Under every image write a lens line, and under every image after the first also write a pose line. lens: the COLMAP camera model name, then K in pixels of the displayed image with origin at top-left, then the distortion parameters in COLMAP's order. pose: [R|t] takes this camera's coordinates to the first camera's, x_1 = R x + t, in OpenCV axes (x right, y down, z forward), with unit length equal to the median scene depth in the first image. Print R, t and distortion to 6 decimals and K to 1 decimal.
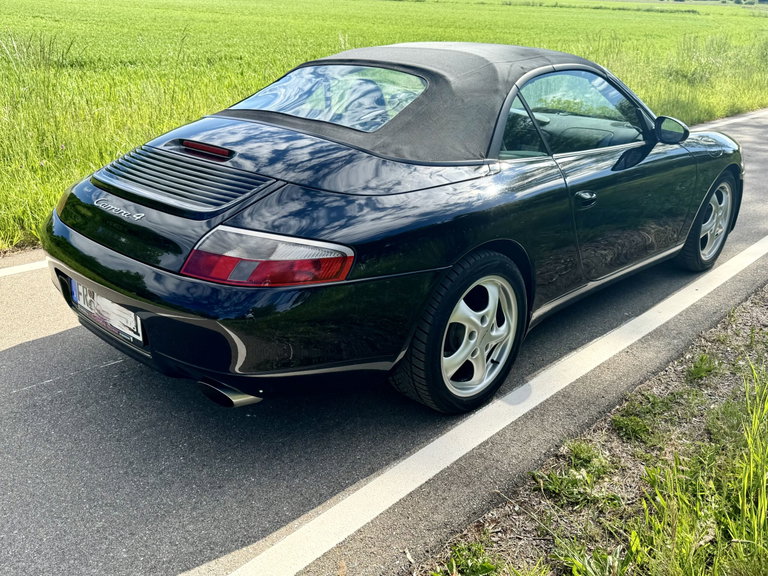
lens RADIAL K [[691.4, 0, 384.1], [0, 691.4, 290.8], [0, 0, 1]] dist [0.057245, -0.030667]
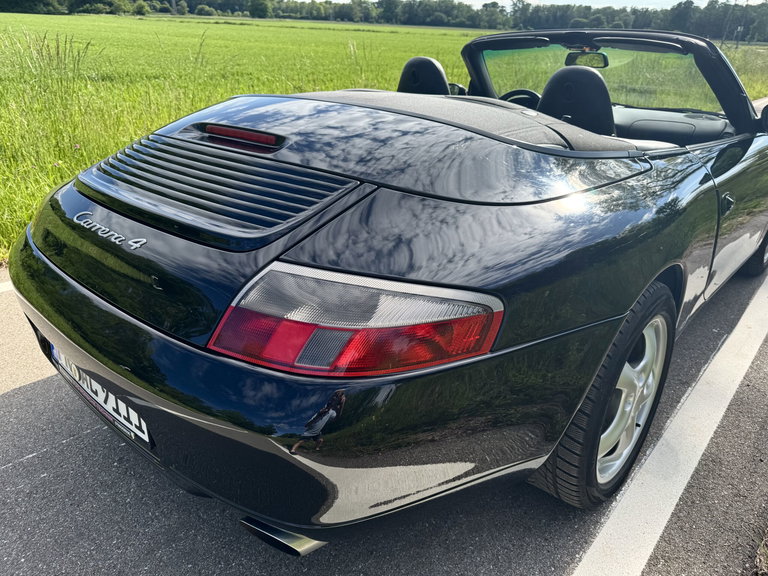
lens RADIAL K [[539.2, 0, 385.3], [0, 539.2, 284.9], [0, 0, 1]] dist [-0.003367, 0.012723]
pose [[0.999046, -0.013122, 0.041656, -0.139971], [0.011539, 0.999211, 0.038013, -0.078286], [-0.042122, -0.037496, 0.998409, 0.467941]]
